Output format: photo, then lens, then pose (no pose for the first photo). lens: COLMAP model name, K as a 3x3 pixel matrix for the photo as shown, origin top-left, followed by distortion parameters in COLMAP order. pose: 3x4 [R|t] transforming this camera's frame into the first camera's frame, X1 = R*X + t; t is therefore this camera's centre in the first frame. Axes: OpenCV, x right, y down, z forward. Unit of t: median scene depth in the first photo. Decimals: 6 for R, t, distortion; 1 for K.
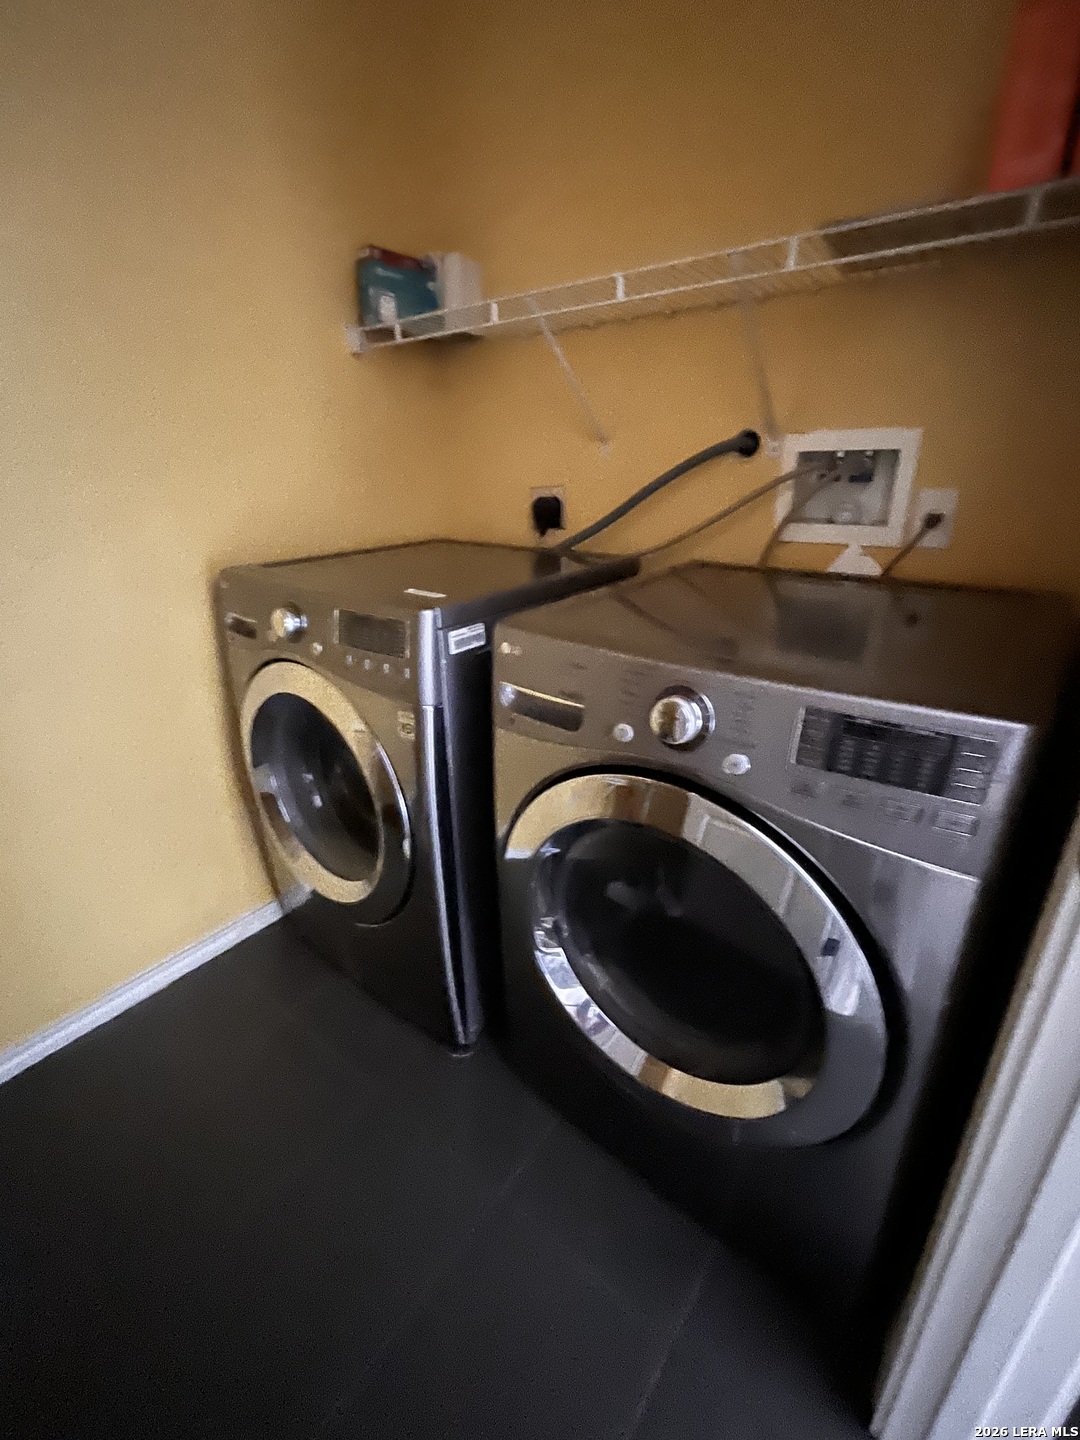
lens RADIAL K [[630.6, 0, 546.0], [0, 630.6, 710.6], [0, 0, 1]] dist [-0.005483, -0.000160]
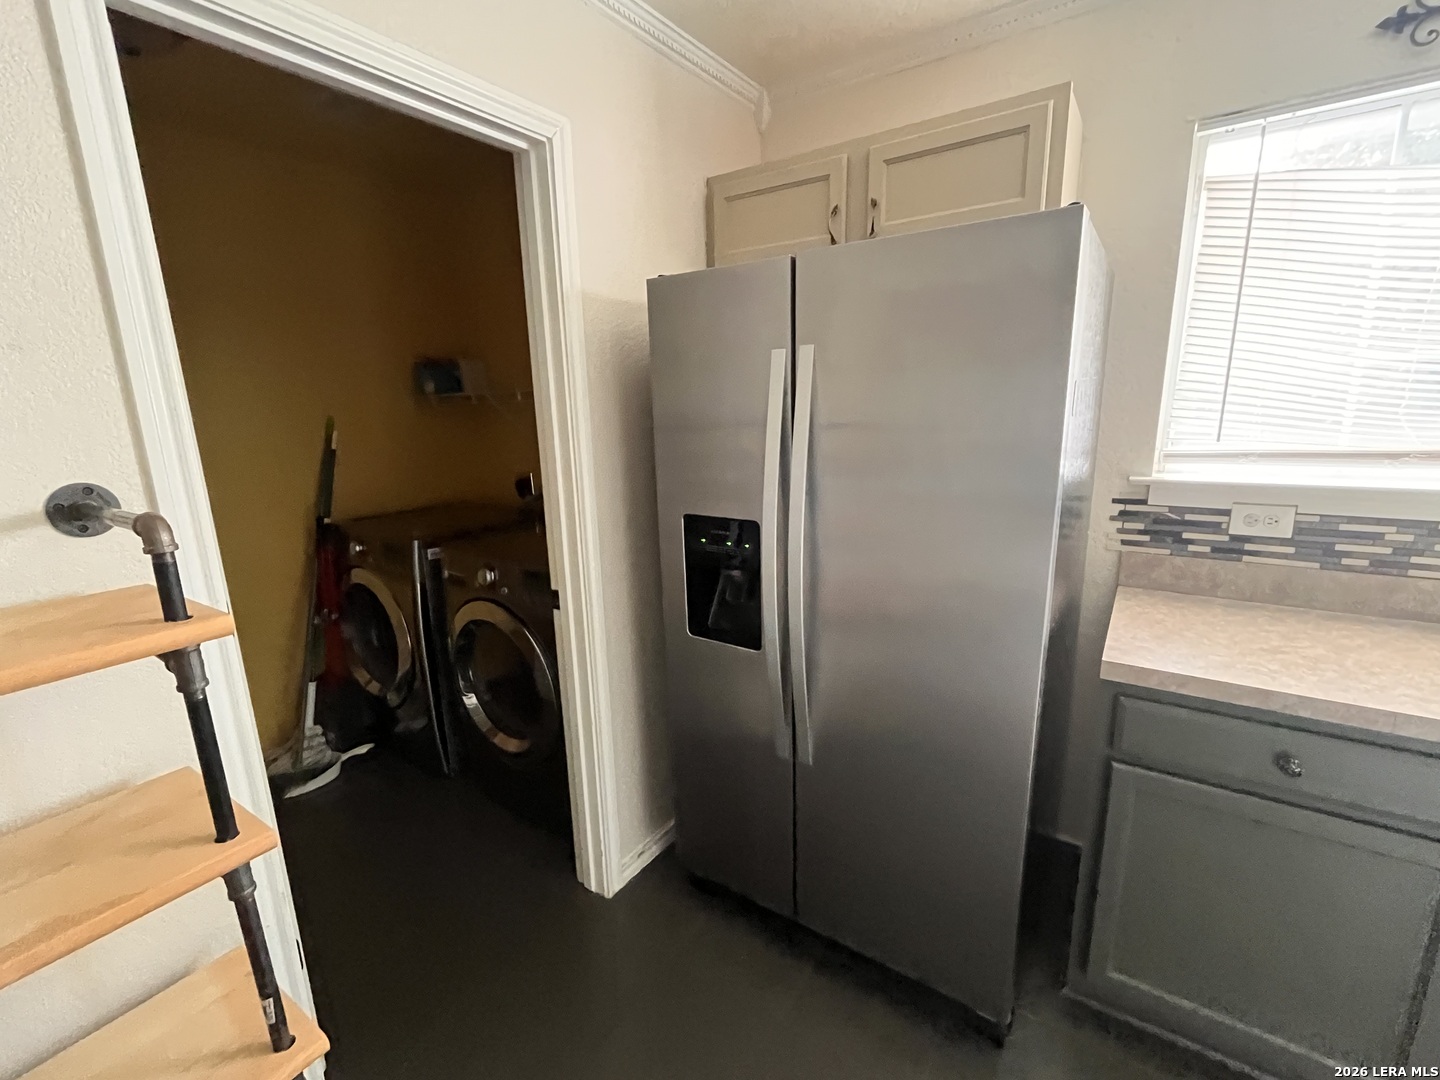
lens RADIAL K [[630.6, 0, 713.2], [0, 630.6, 545.3], [0, 0, 1]] dist [-0.005483, -0.000160]
pose [[0.999450, -0.033161, 0.000451, 0.819647], [0.032799, 0.986352, -0.161349, 0.239997], [0.004906, 0.161275, 0.986897, -1.124186]]
